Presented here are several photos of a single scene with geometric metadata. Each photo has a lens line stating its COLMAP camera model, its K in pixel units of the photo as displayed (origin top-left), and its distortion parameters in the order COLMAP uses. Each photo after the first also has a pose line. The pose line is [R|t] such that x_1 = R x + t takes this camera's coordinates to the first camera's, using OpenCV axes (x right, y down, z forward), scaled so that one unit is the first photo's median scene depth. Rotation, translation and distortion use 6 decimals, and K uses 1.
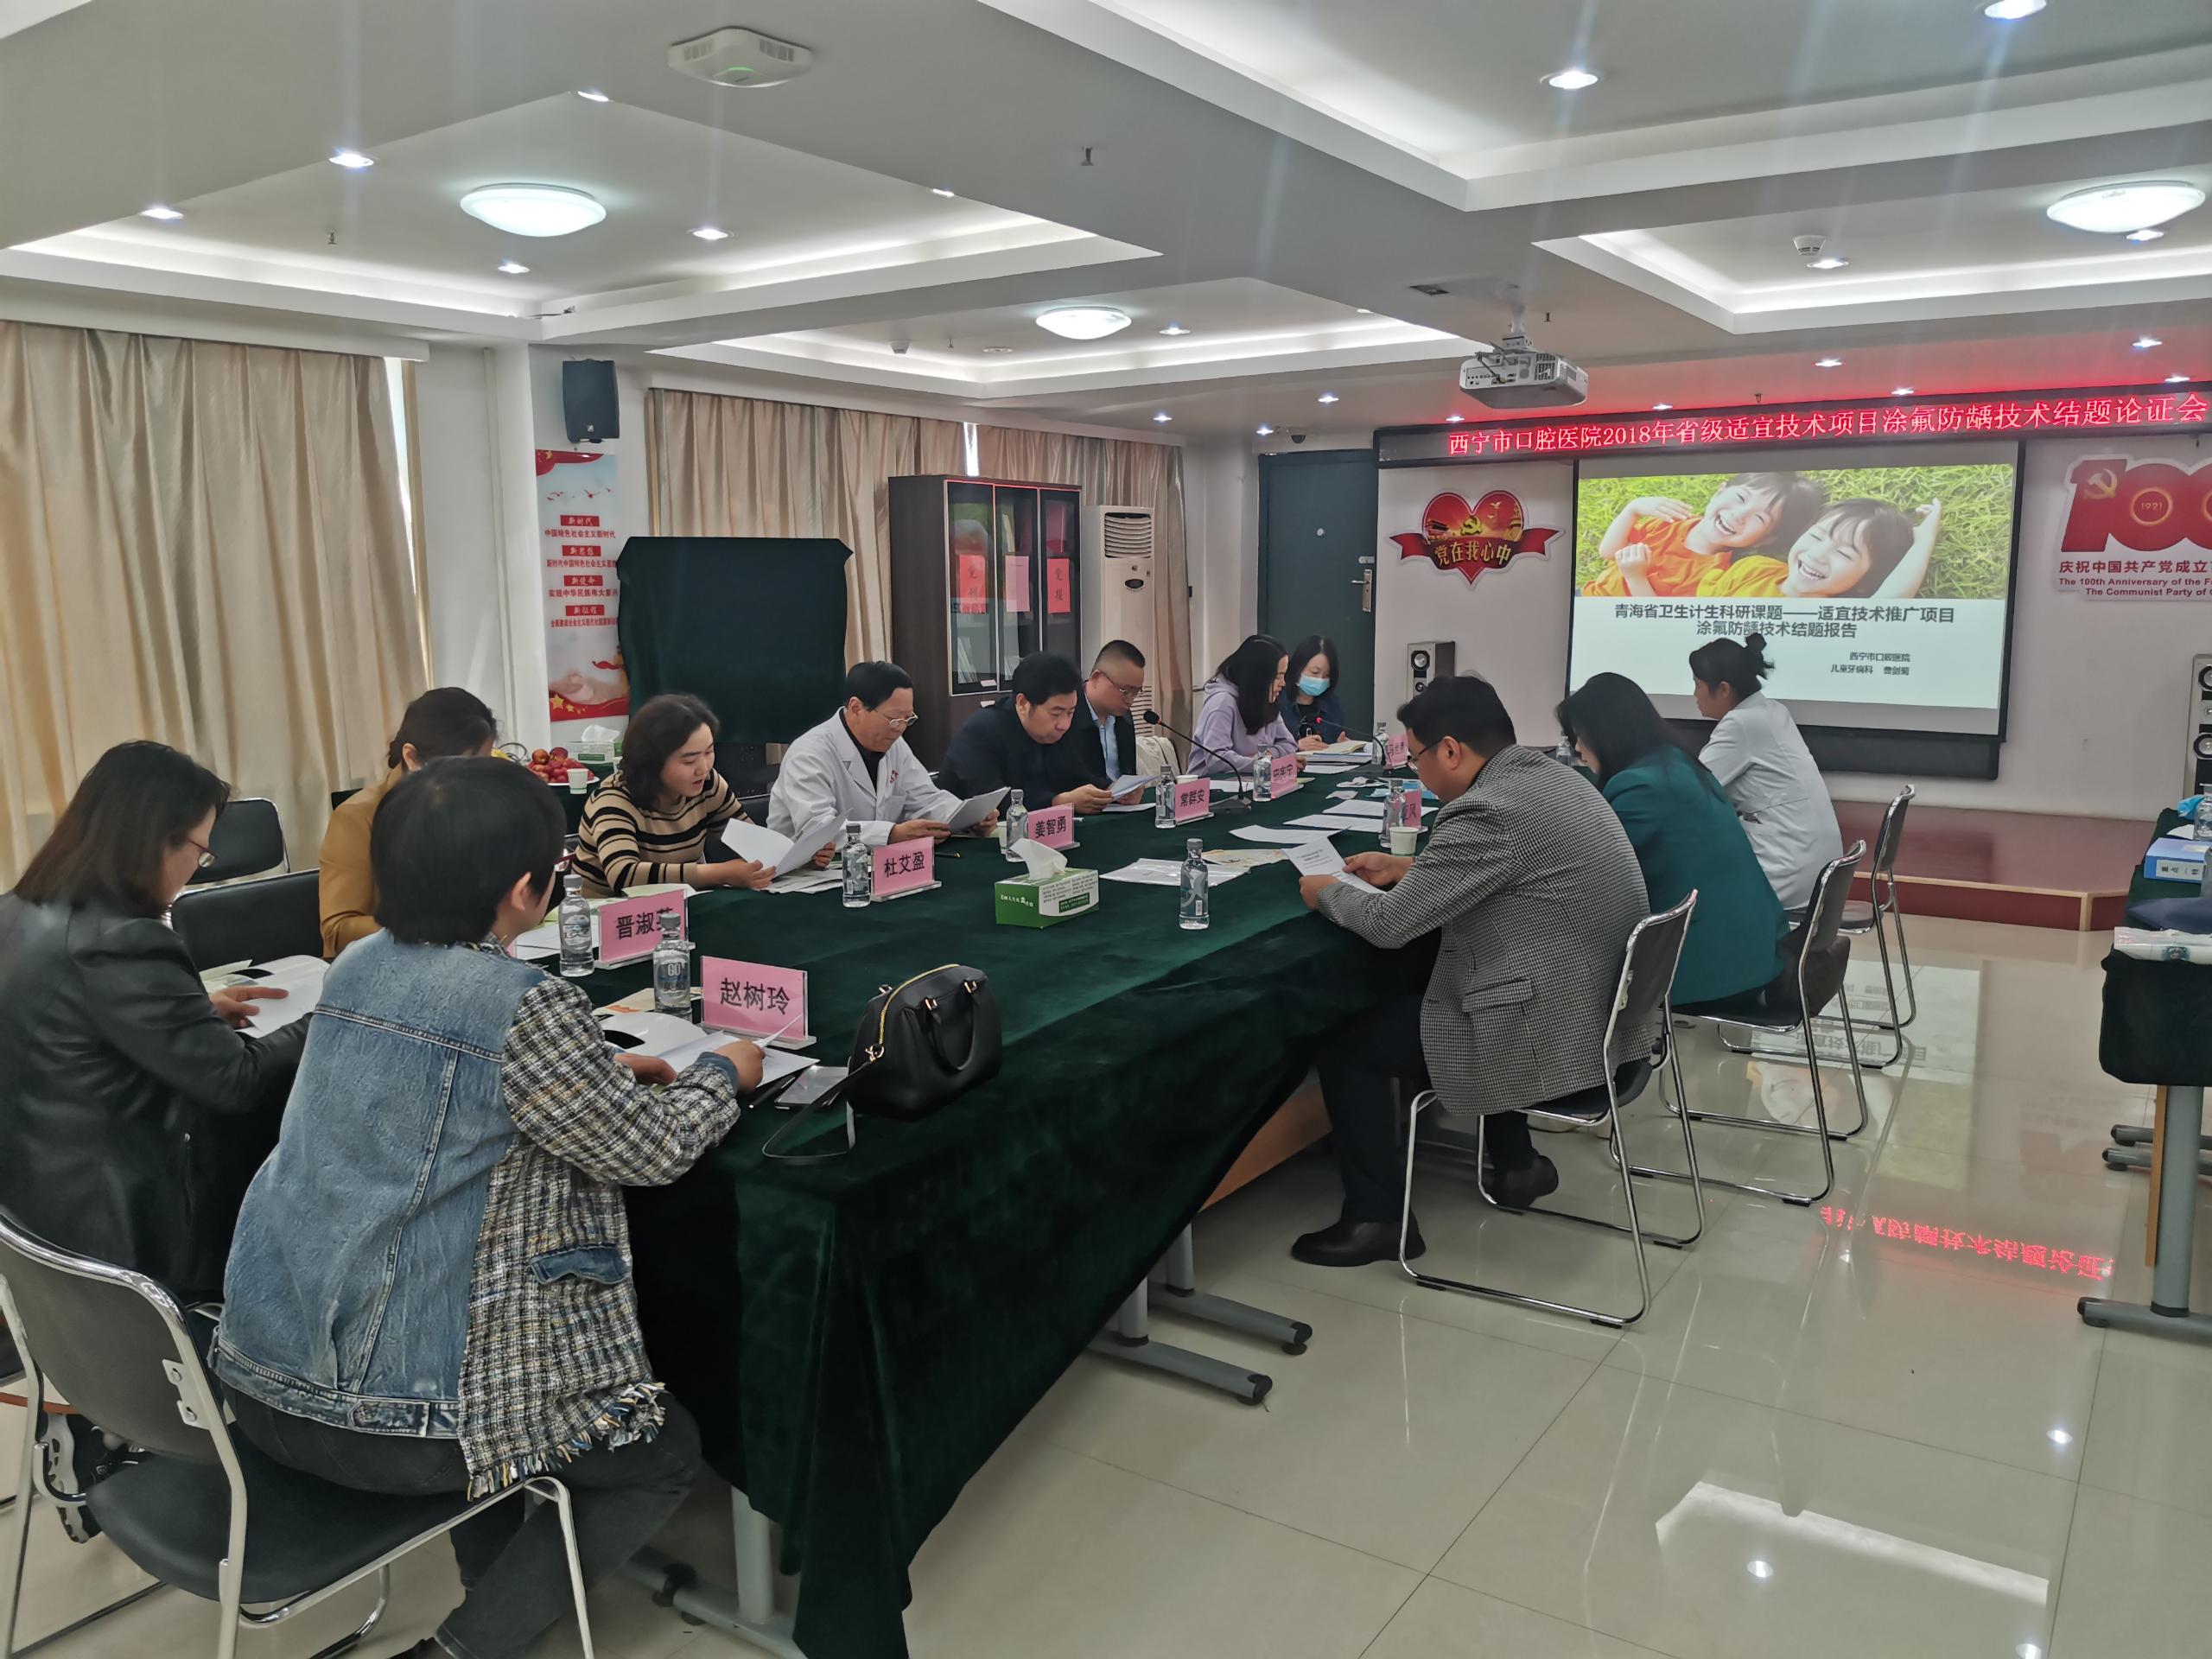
lens RADIAL K [[1650.1, 0, 1092.4], [0, 1650.1, 826.8], [0, 0, 1]] dist [0.019464, -0.098628]
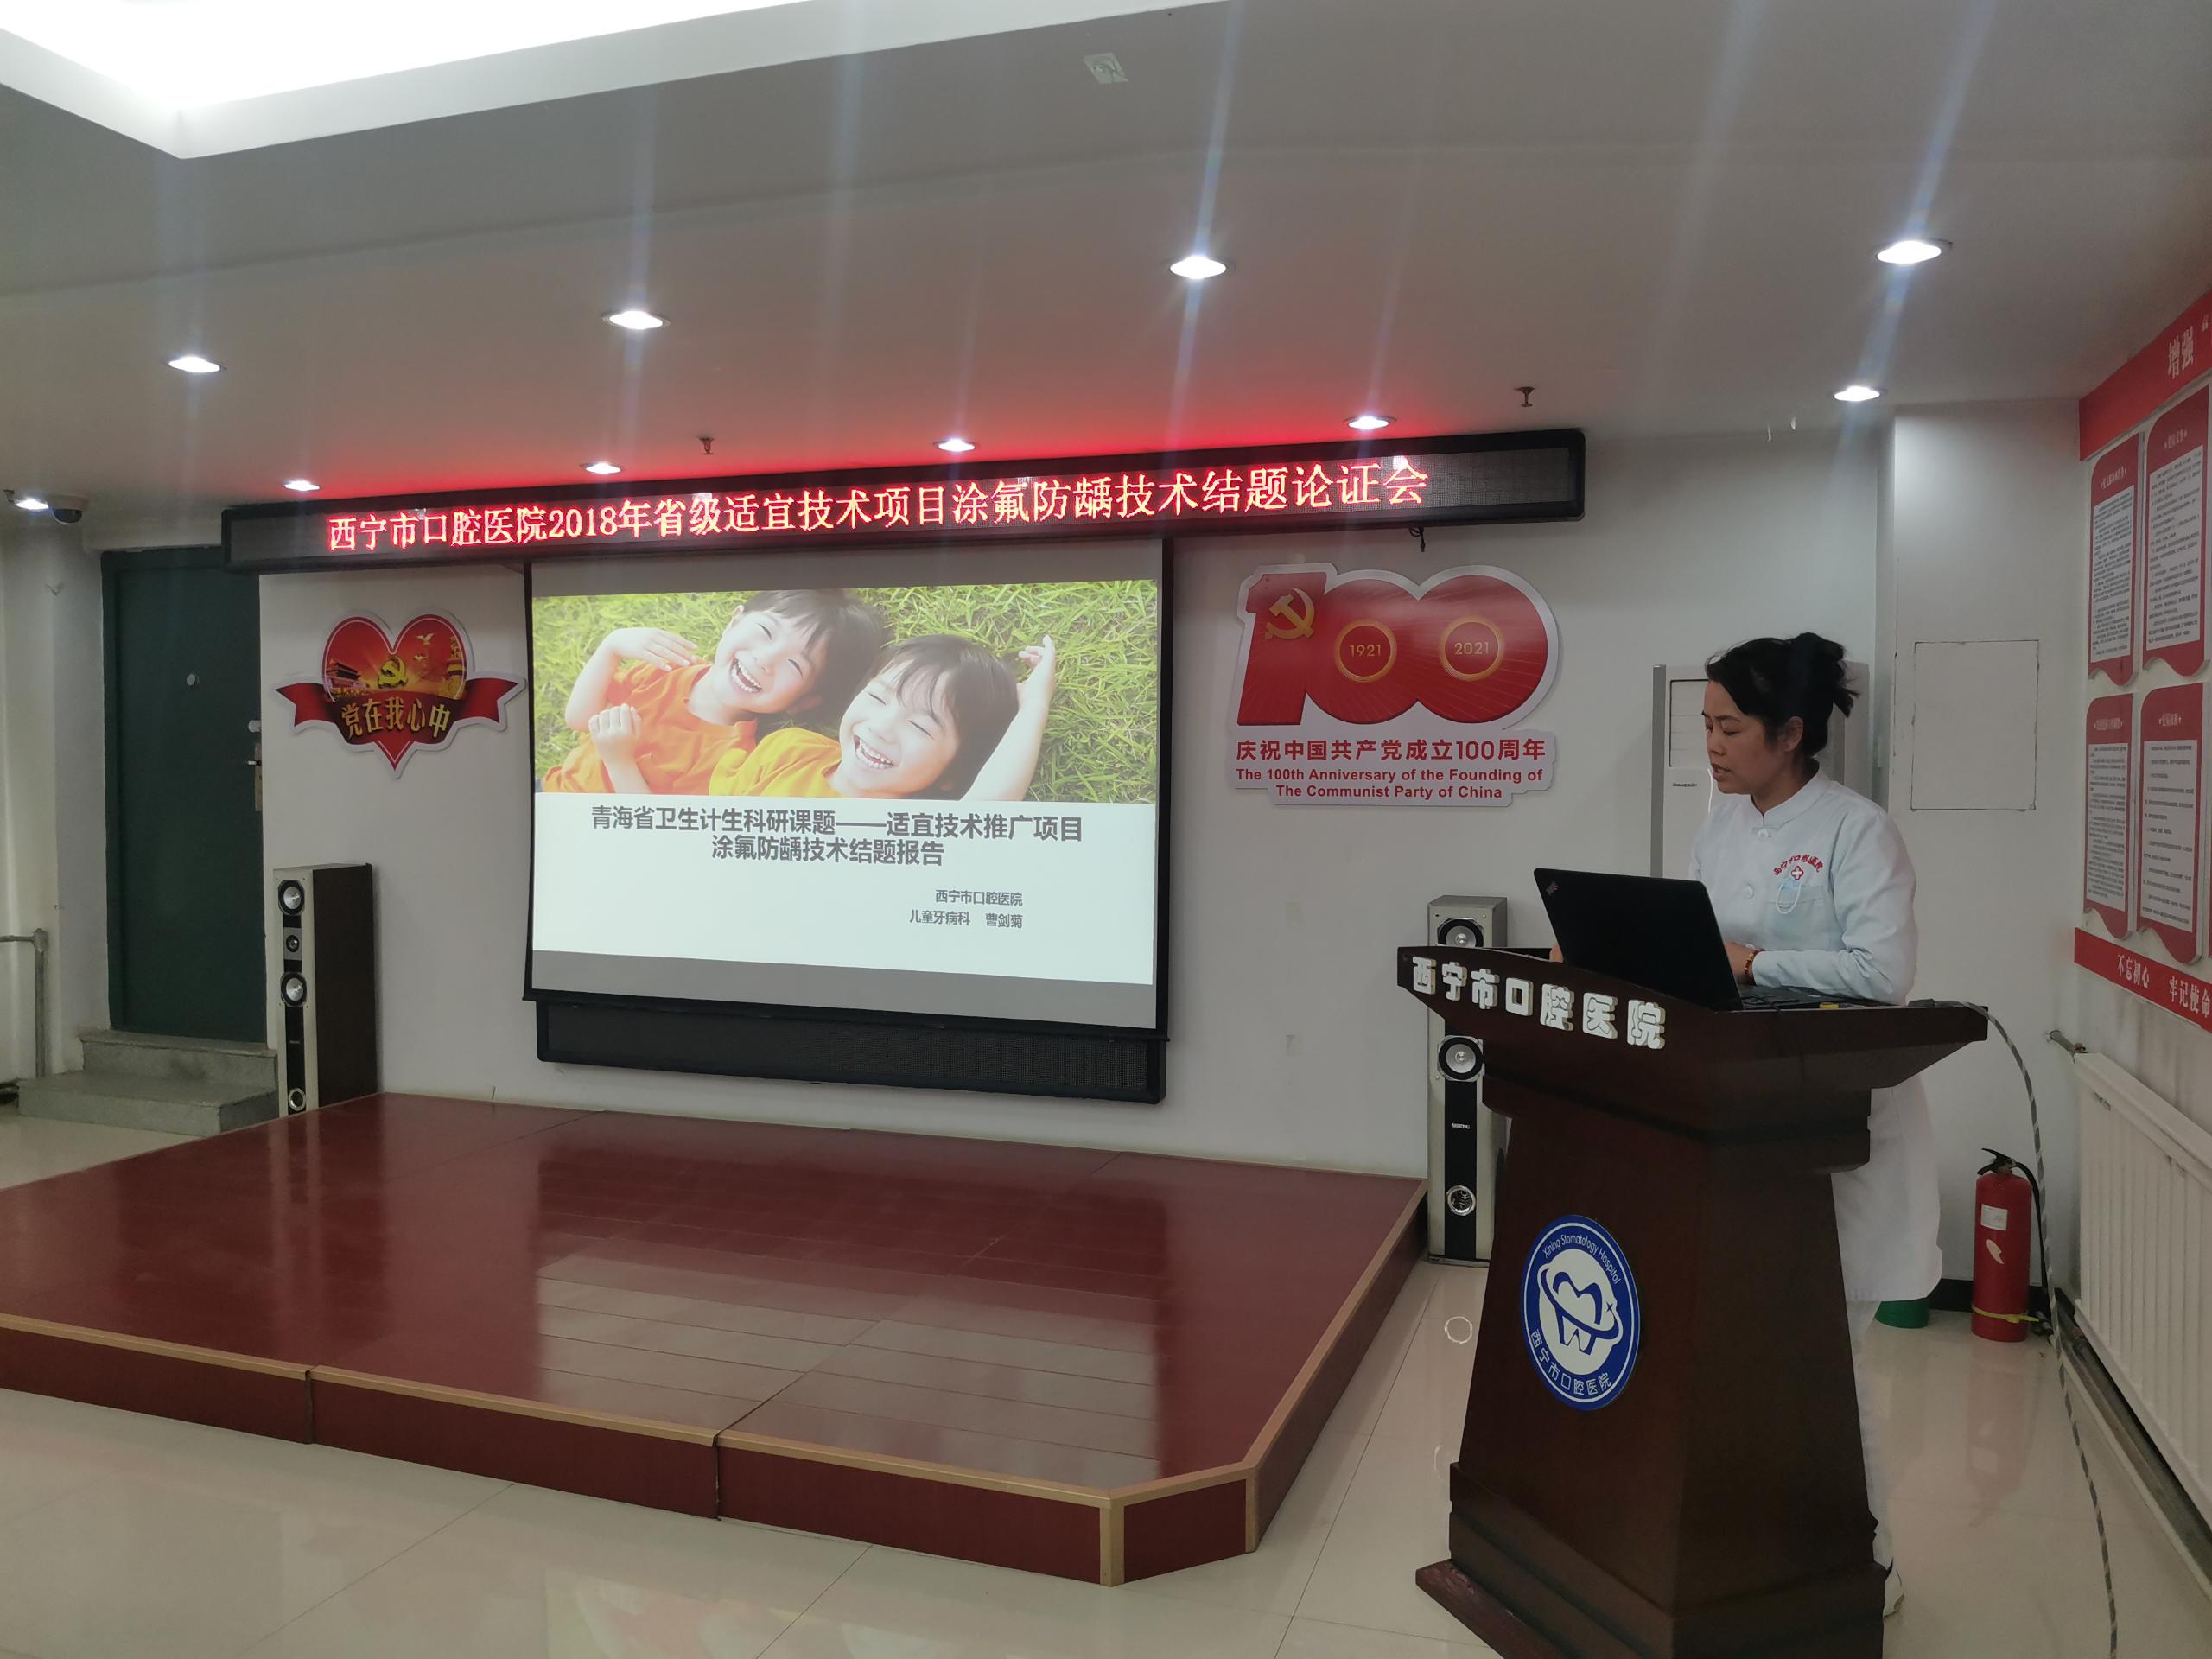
lens RADIAL K [[1650.1, 0, 1108.0], [0, 1650.1, 820.0], [0, 0, 1]] dist [0.019464, -0.098628]
pose [[0.957414, -0.000099, 0.288719, 0.411378], [0.031115, 0.994211, -0.102840, -0.080135], [-0.287038, 0.107444, 0.951874, 0.488756]]
